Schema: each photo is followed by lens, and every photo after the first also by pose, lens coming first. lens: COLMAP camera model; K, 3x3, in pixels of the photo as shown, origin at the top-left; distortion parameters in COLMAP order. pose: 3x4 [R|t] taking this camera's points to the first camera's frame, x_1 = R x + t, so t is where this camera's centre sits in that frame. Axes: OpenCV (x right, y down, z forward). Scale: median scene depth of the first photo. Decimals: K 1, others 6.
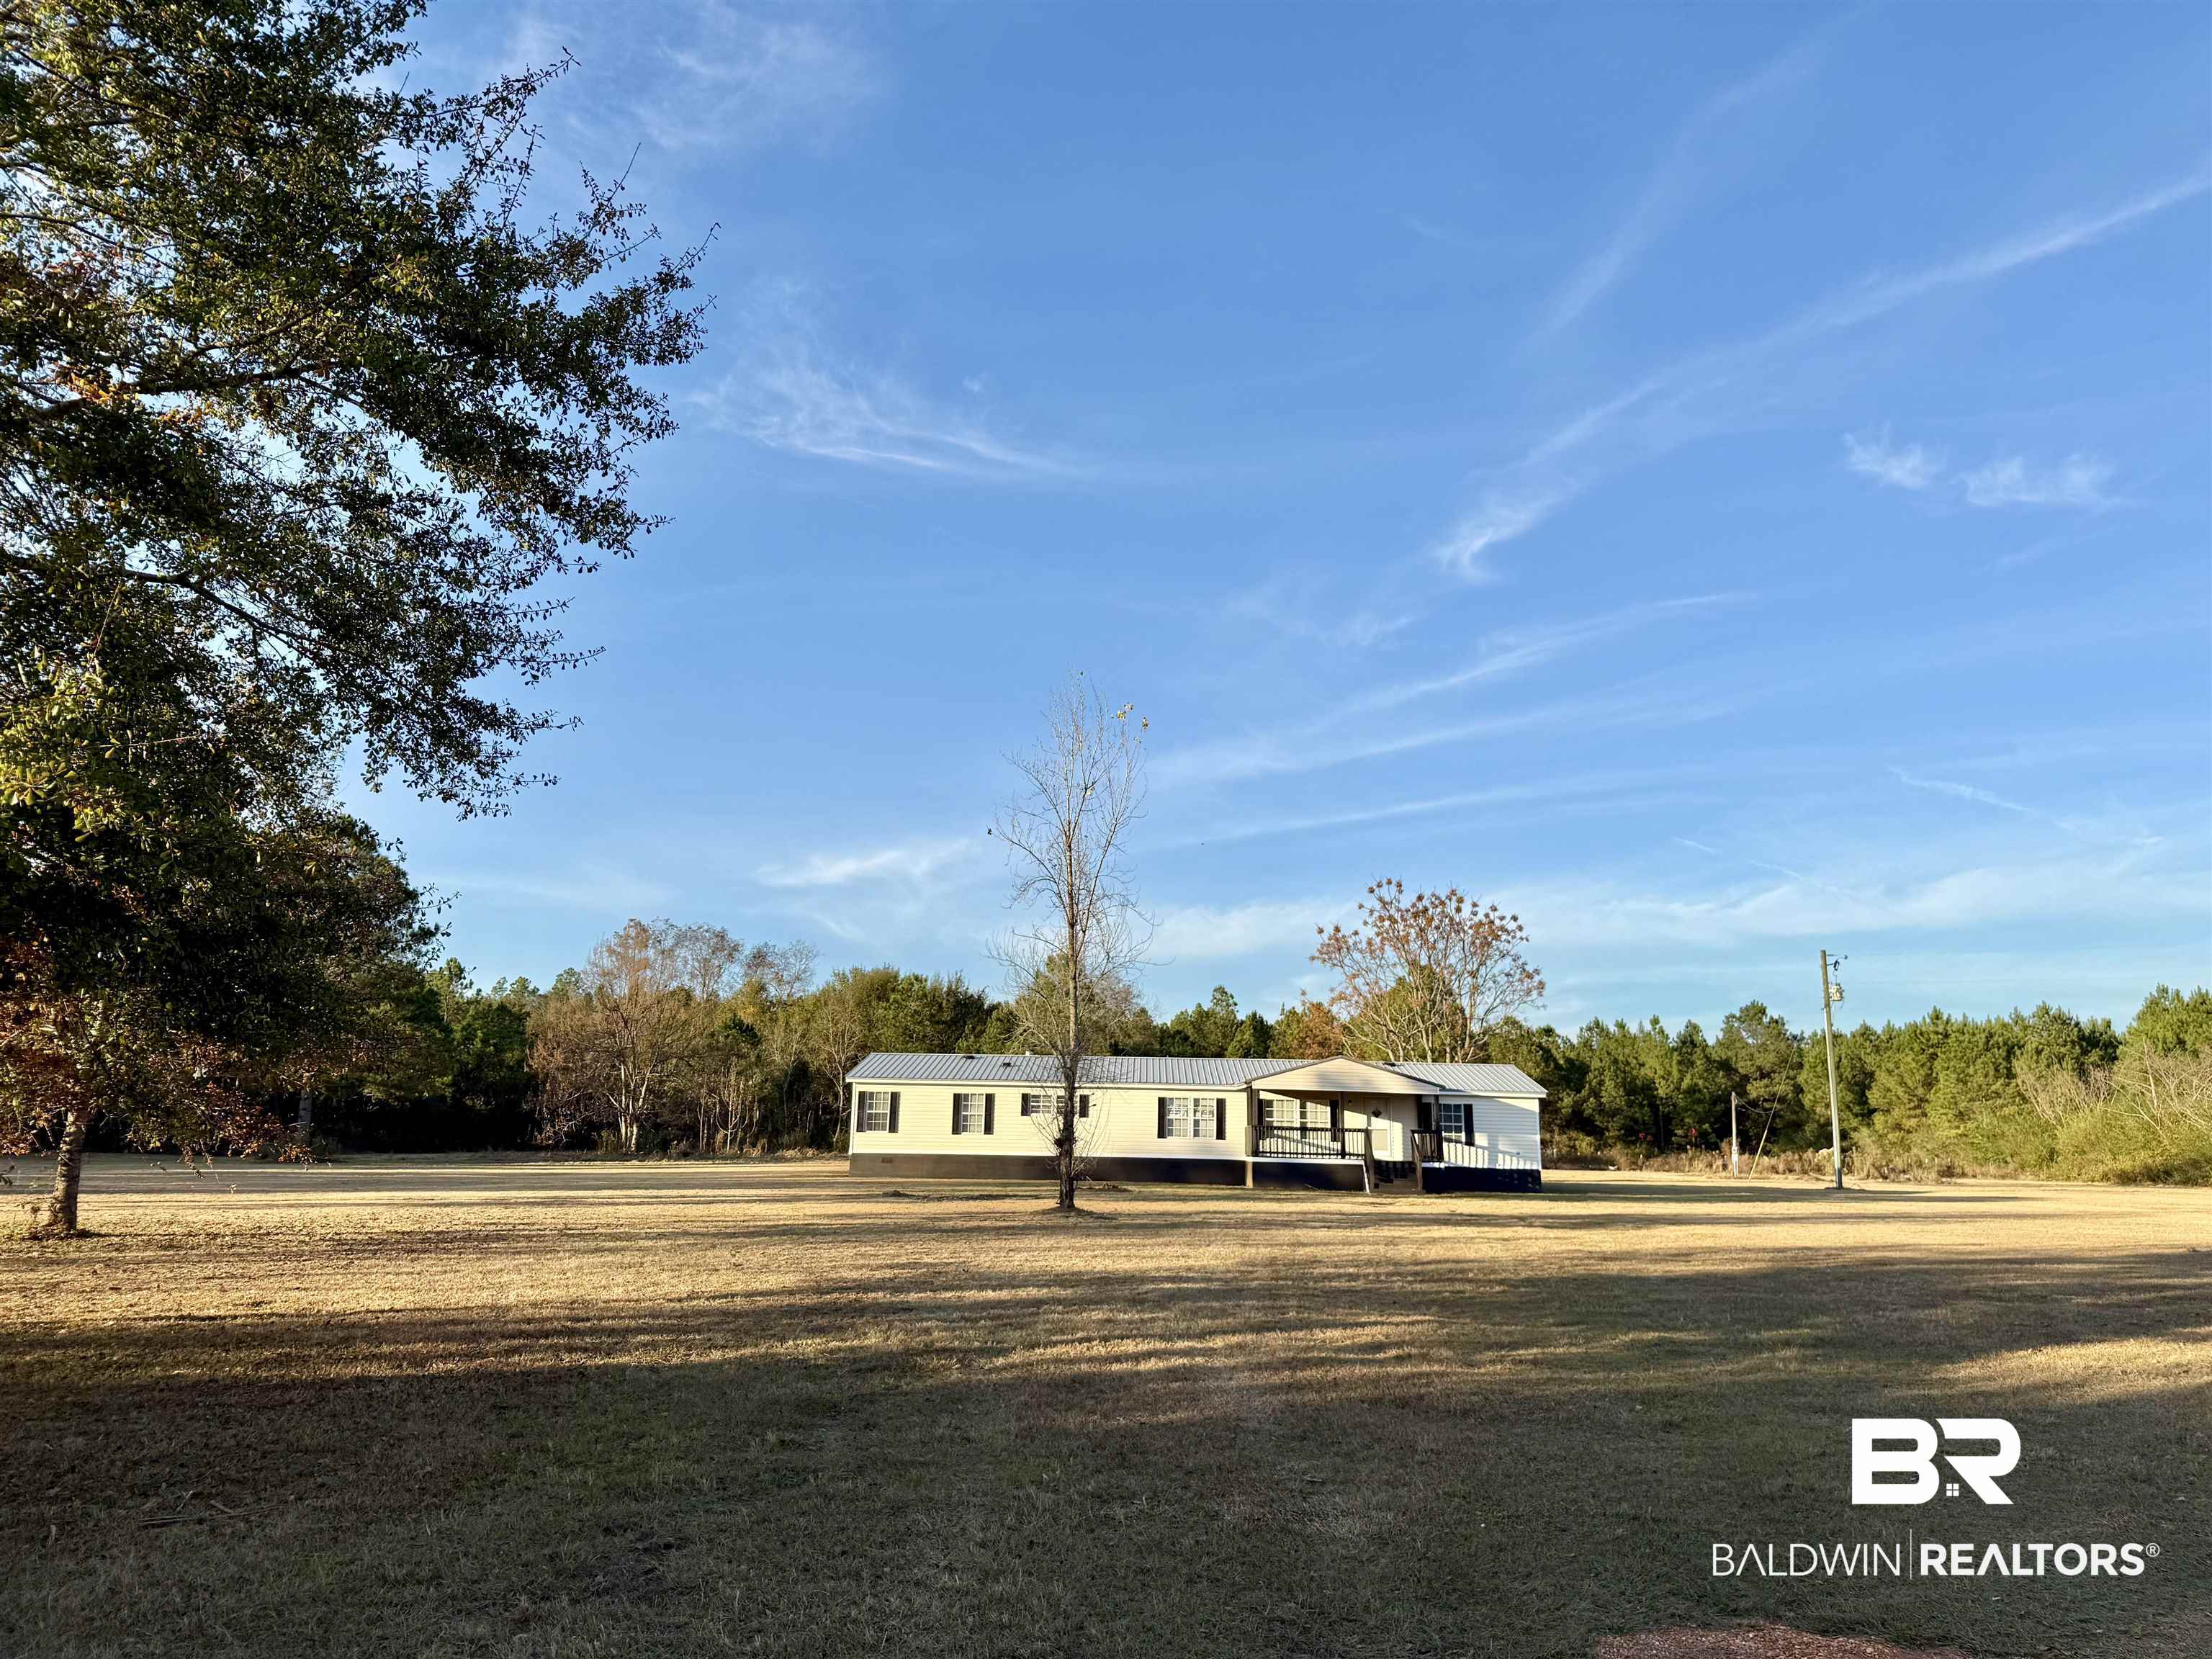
lens RADIAL K [[1548.6, 0, 1102.1], [0, 1548.6, 822.9], [0, 0, 1]] dist [0.034204, -0.047401]
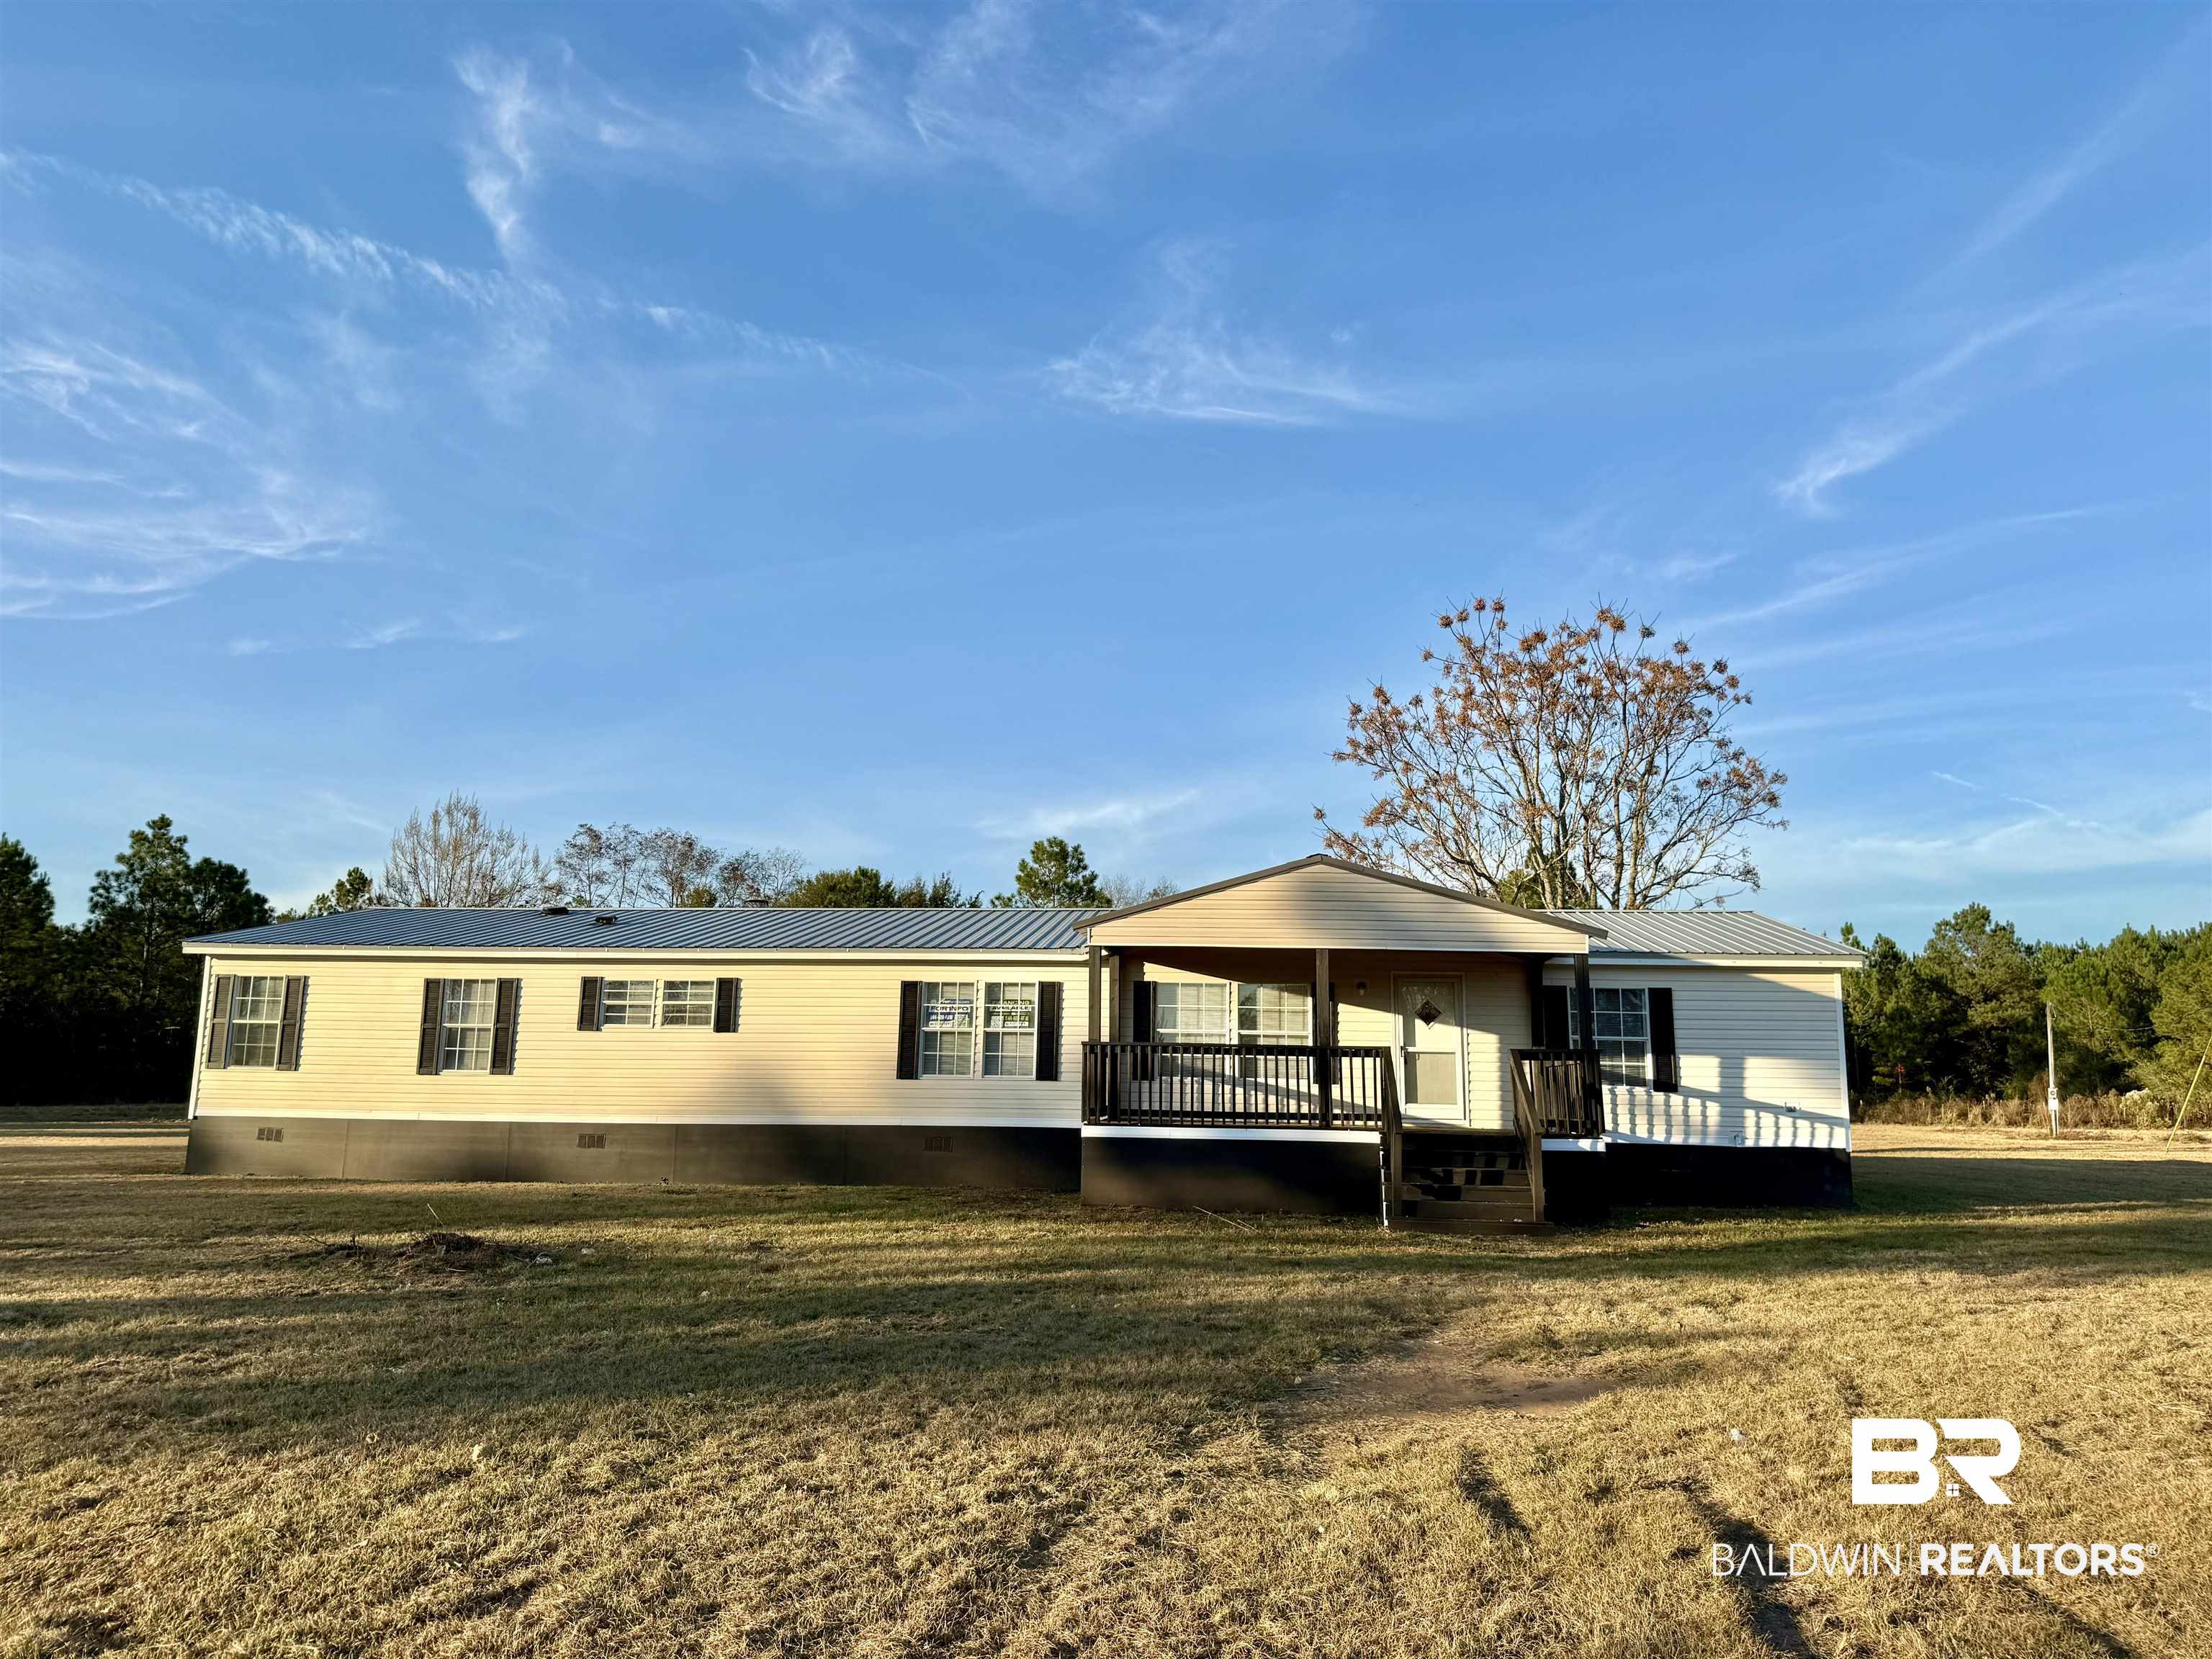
lens RADIAL K [[1555.2, 0, 1106.0], [0, 1555.2, 829.5], [0, 0, 1]] dist [0.007620, 0.001710]
pose [[0.997266, -0.018846, -0.071448, 0.038126], [0.021554, 0.999071, 0.037309, 0.038196], [0.070678, -0.038747, 0.996746, 0.184395]]
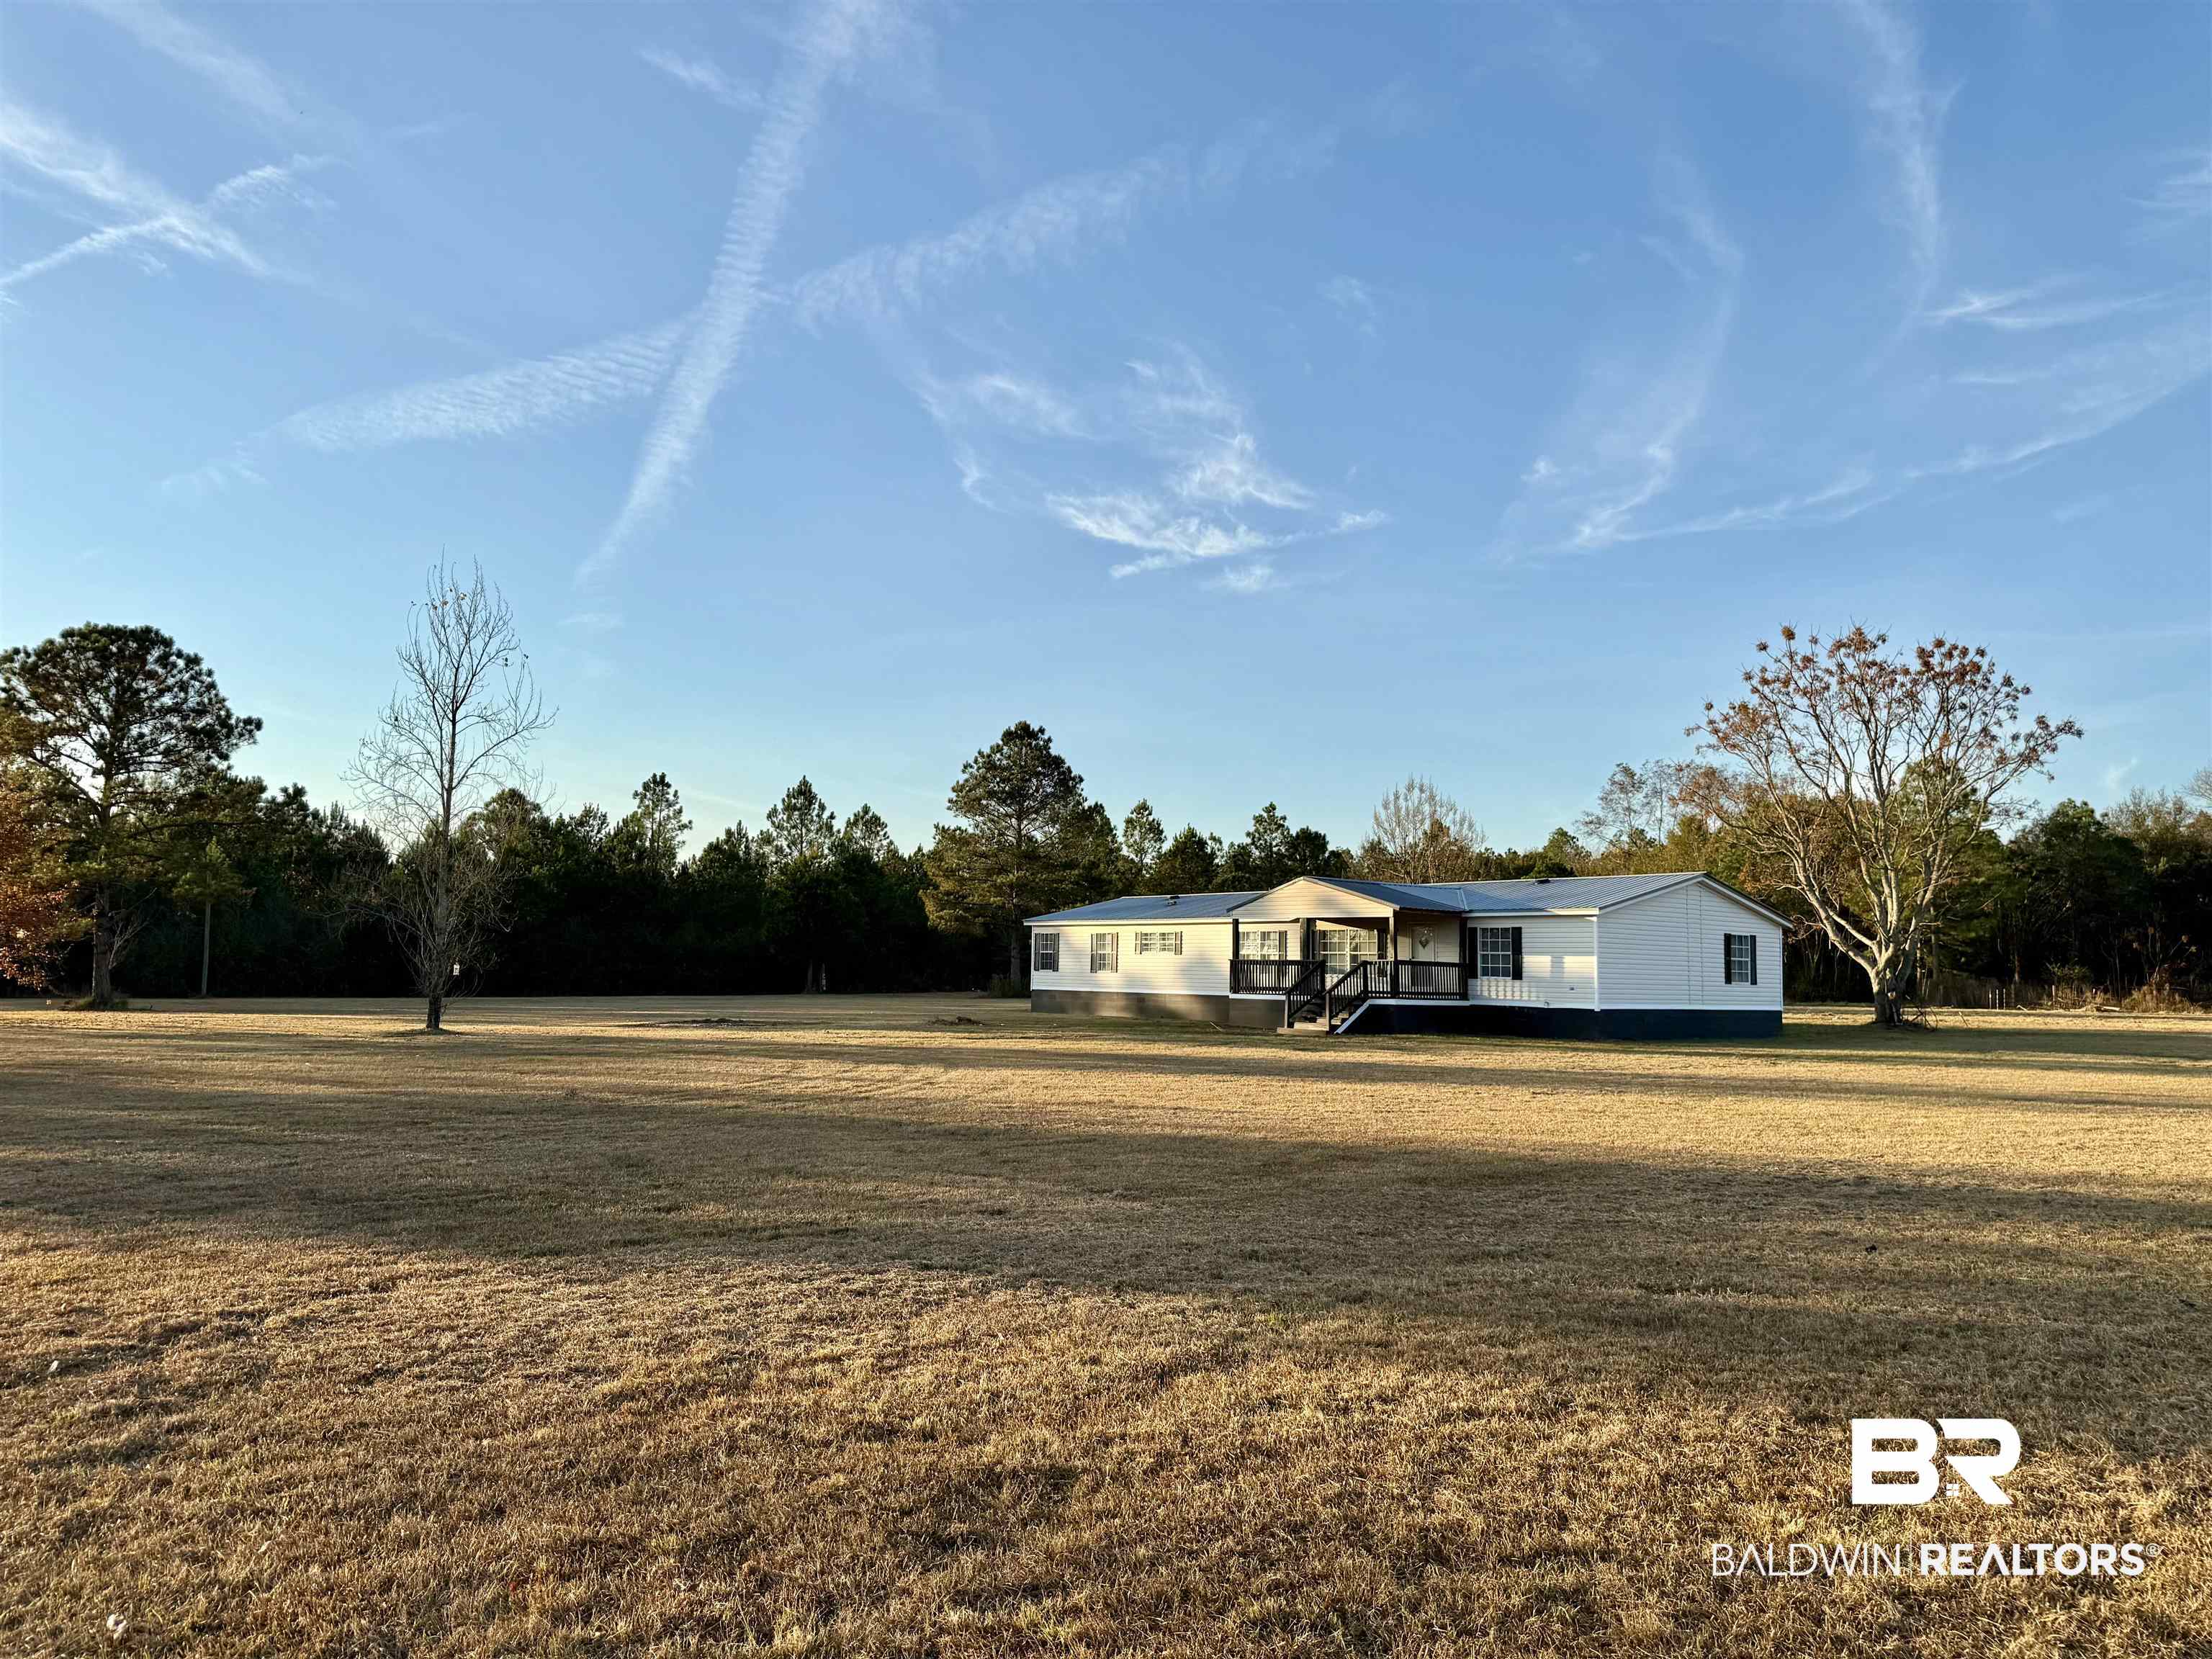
lens RADIAL K [[1555.2, 0, 1106.0], [0, 1555.2, 829.5], [0, 0, 1]] dist [0.007620, 0.001710]
pose [[0.657809, -0.078283, -0.749106, 0.219489], [0.150172, 0.988246, 0.028597, 0.024220], [0.738062, -0.131306, 0.661833, 0.101845]]
